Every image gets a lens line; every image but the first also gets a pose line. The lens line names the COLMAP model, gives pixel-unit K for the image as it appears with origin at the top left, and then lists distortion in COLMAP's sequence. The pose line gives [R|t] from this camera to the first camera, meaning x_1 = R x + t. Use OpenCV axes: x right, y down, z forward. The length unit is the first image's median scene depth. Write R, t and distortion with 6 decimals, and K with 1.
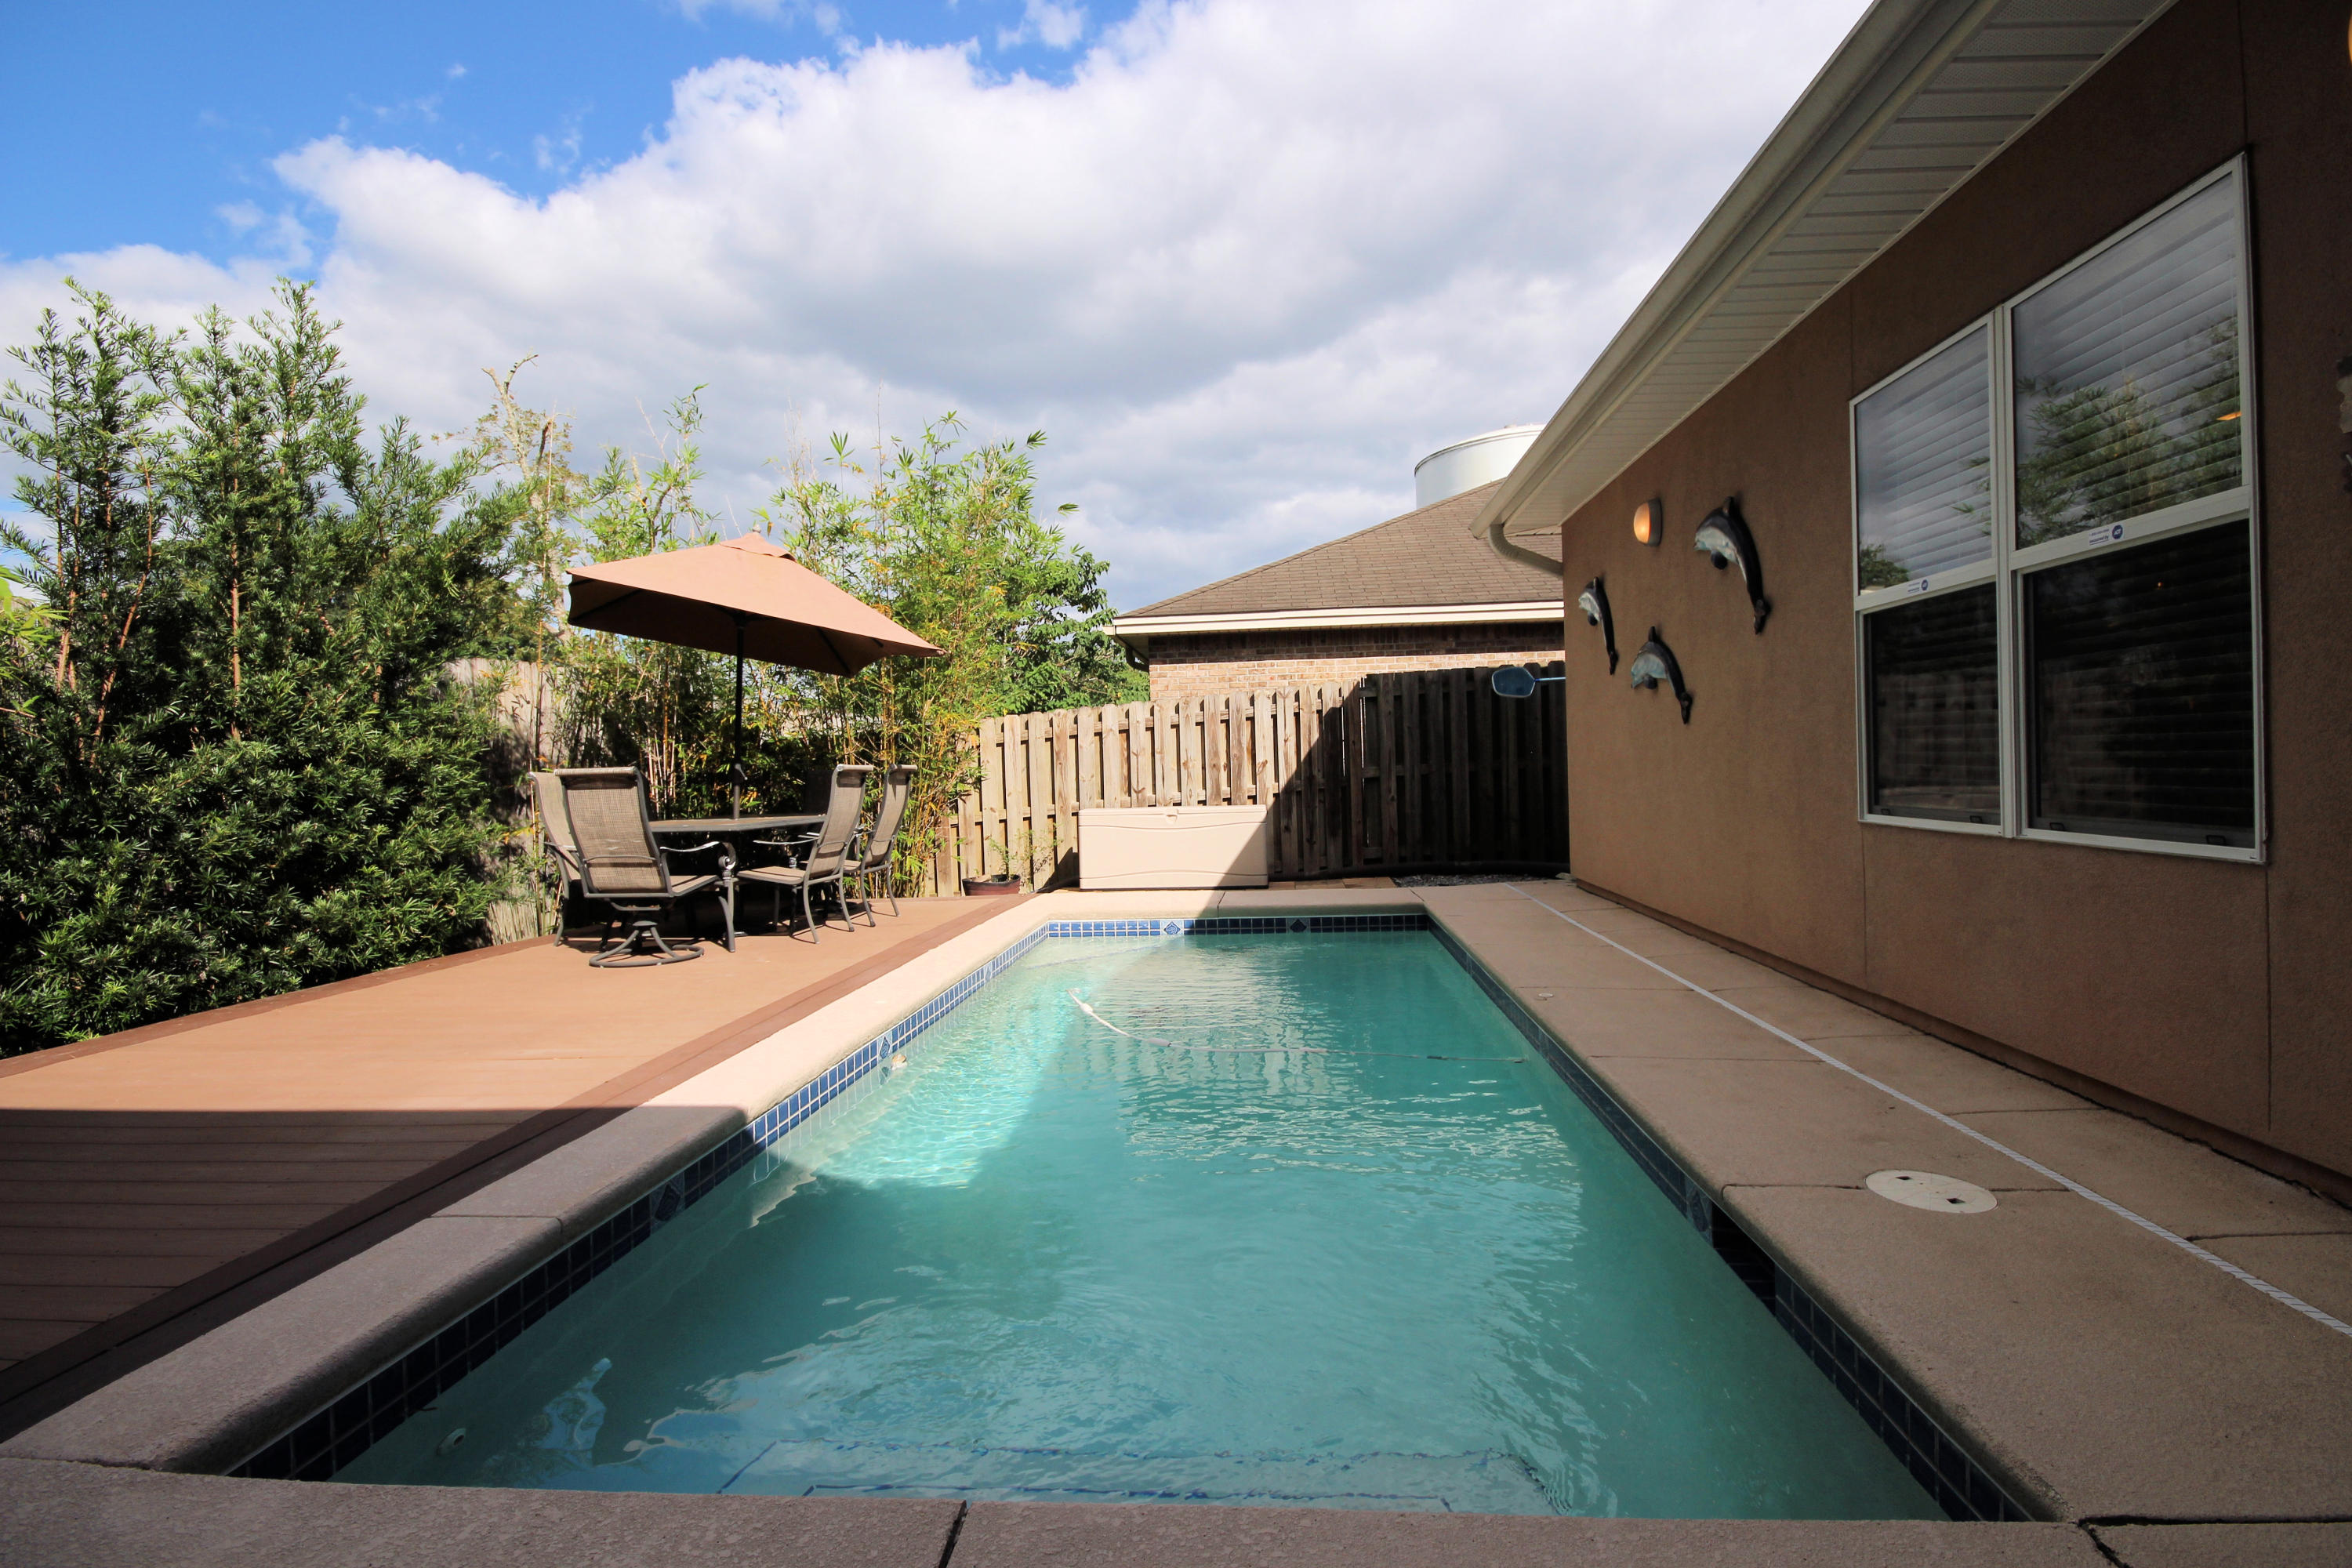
lens RADIAL K [[1090.4, 0, 1189.2], [0, 1090.4, 780.9], [0, 0, 1]] dist [0.002271, -0.000499]
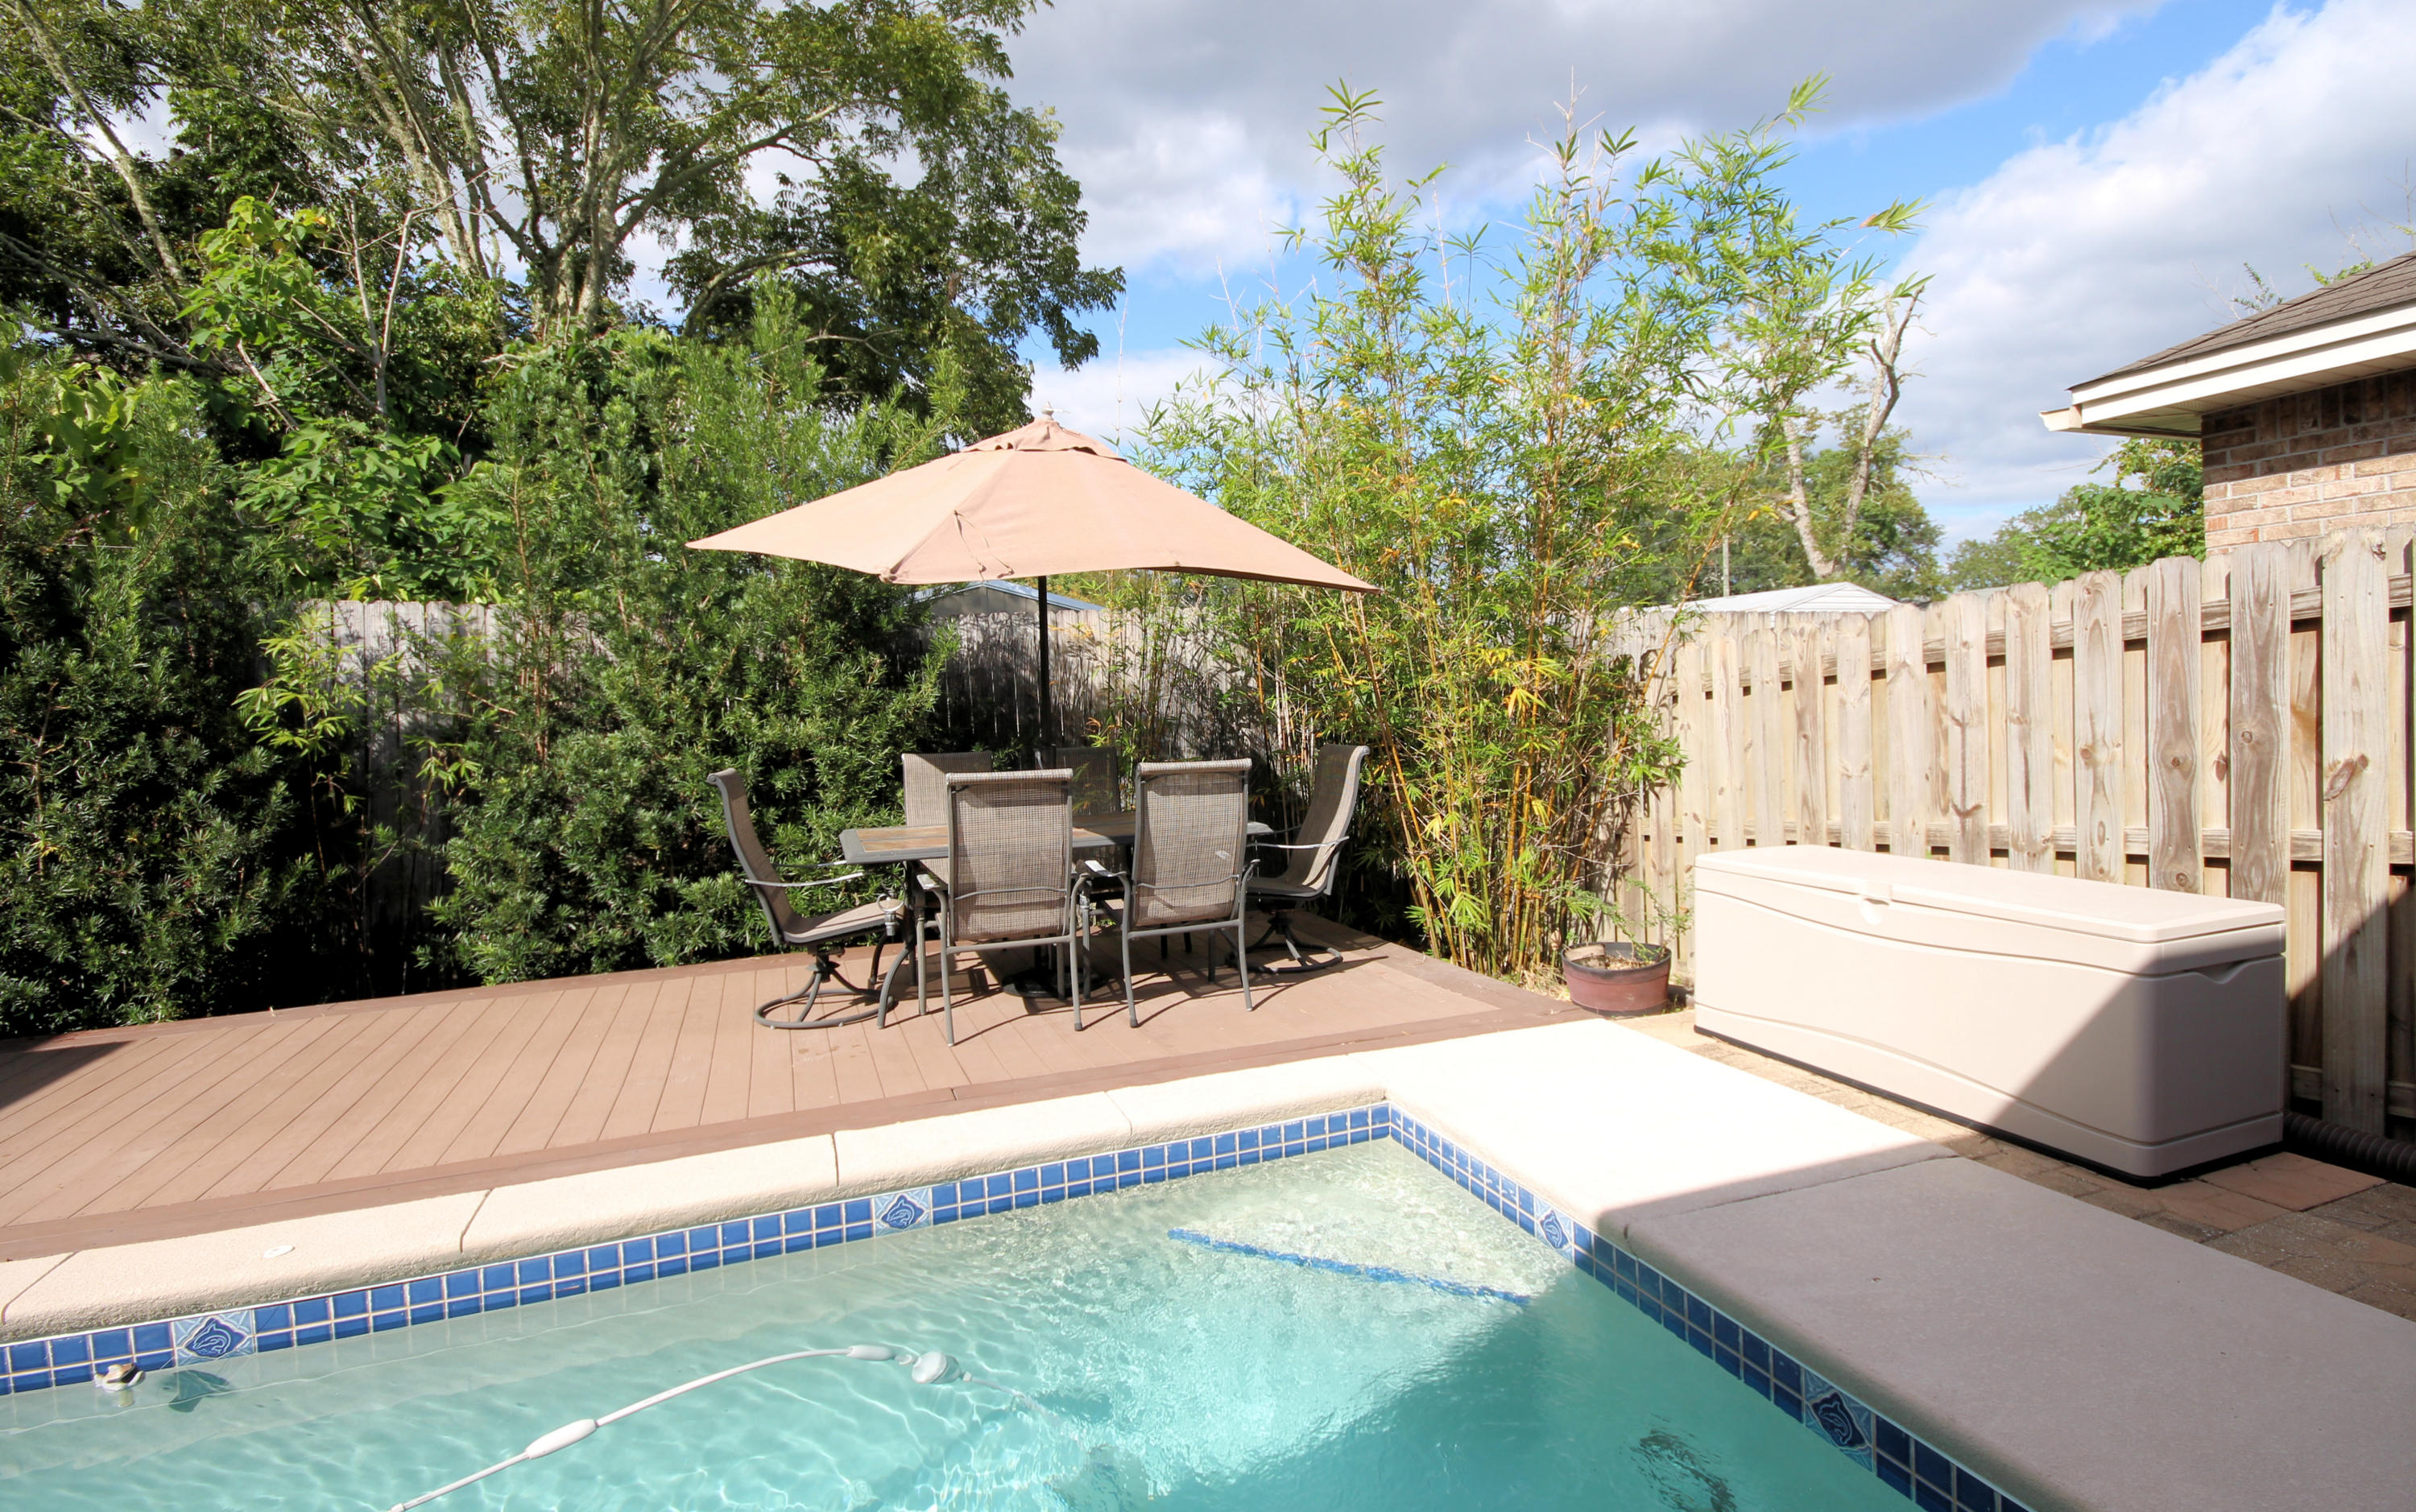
lens RADIAL K [[1173.0, 0, 1214.1], [0, 1173.0, 742.5], [0, 0, 1]] dist [-0.002170, -0.000430]
pose [[0.428407, 0.047530, -0.902335, 0.347920], [0.011900, 0.998232, 0.058232, -0.069459], [0.903508, -0.035684, 0.427084, 0.833260]]
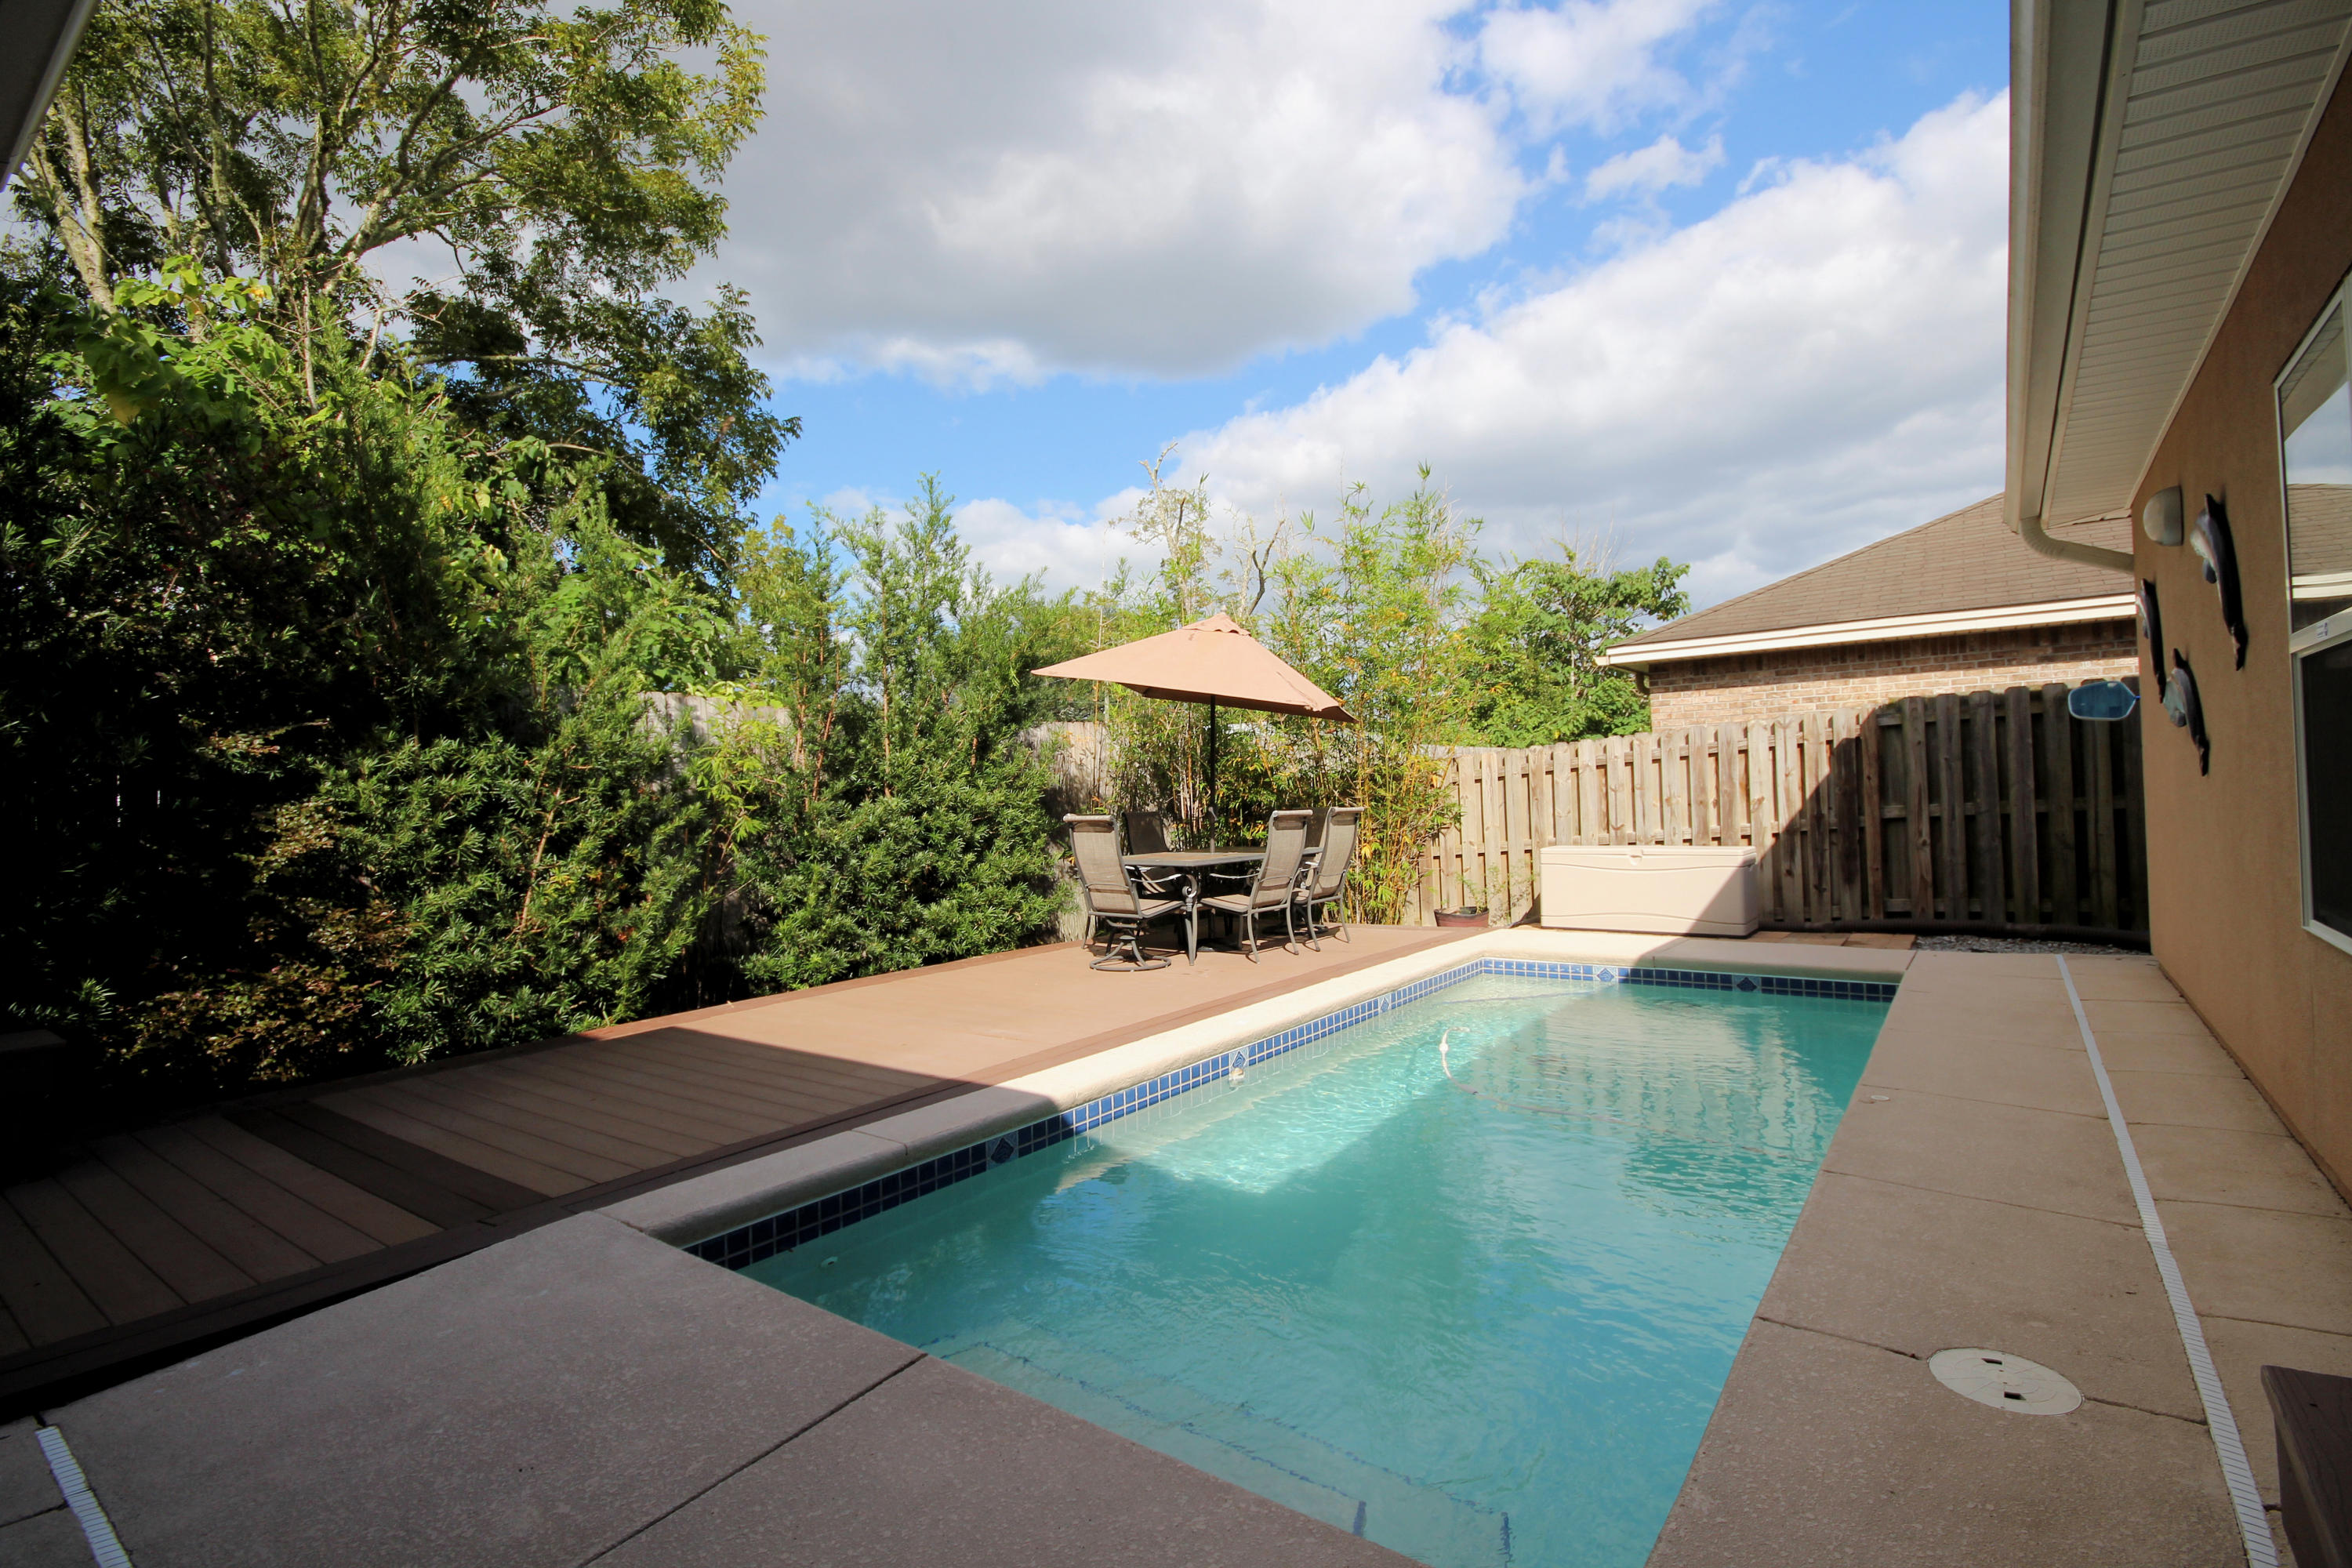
lens RADIAL K [[1094.0, 0, 1198.9], [0, 1094.0, 786.0], [0, 0, 1]] dist [-0.023413, 0.039745]
pose [[0.851866, -0.002968, -0.523751, 0.218795], [0.000888, 0.999991, -0.004224, -0.036724], [0.523759, 0.003133, 0.851861, -0.034650]]
